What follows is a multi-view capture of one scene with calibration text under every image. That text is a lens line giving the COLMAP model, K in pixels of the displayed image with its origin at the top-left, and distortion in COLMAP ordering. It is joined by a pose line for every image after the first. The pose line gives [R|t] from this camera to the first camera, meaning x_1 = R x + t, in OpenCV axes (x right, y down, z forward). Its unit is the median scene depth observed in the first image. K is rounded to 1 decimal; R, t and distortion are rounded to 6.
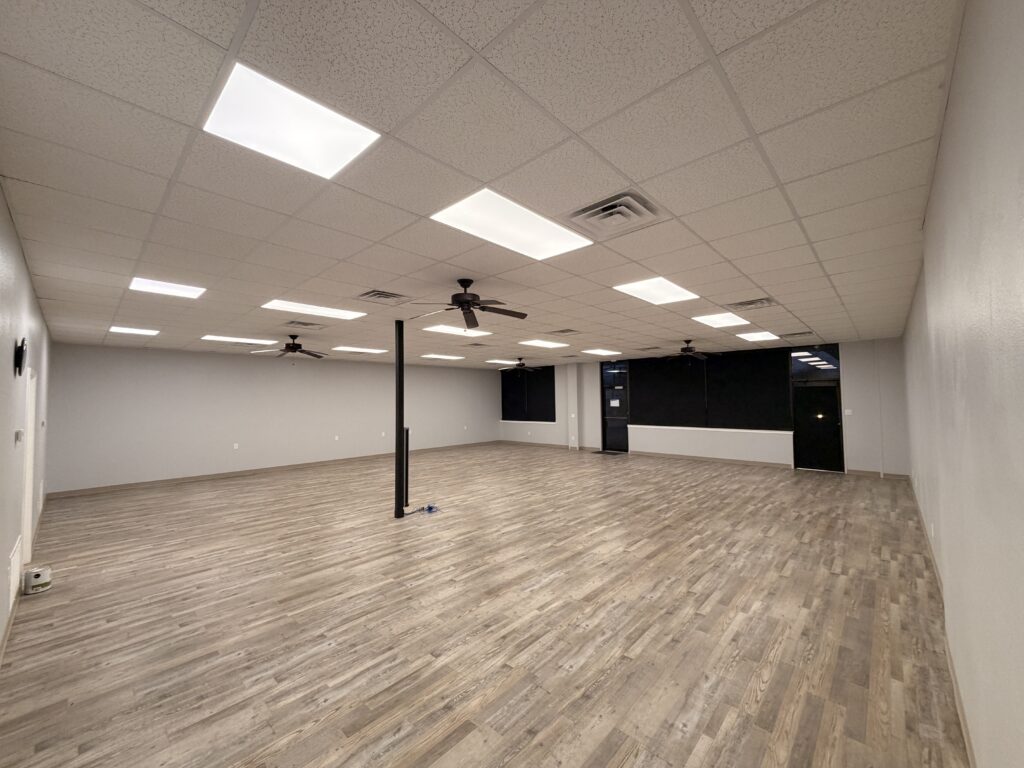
lens RADIAL K [[406.3, 0, 511.1], [0, 406.3, 383.6], [0, 0, 1]] dist [-0.001666, 0.000210]
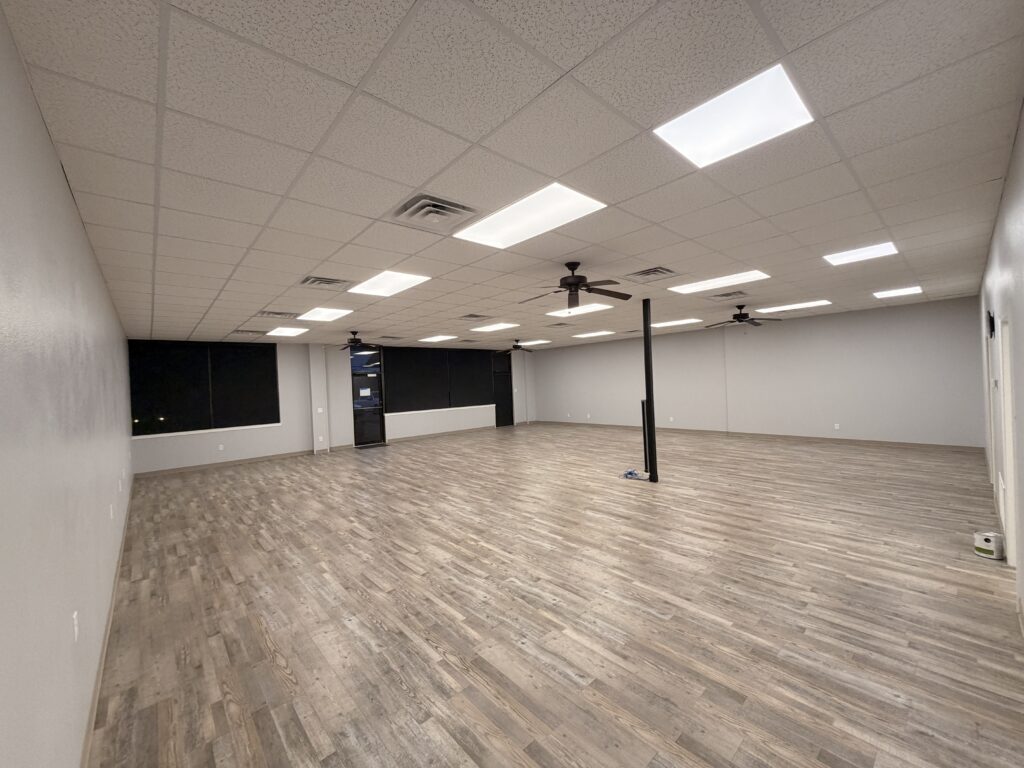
lens RADIAL K [[406.3, 0, 511.1], [0, 406.3, 383.6], [0, 0, 1]] dist [-0.001666, 0.000210]
pose [[0.092414, 0.005034, 0.995708, -1.334189], [0.000312, 0.999987, -0.005085, 0.067237], [-0.995721, 0.000781, 0.092411, 1.219000]]
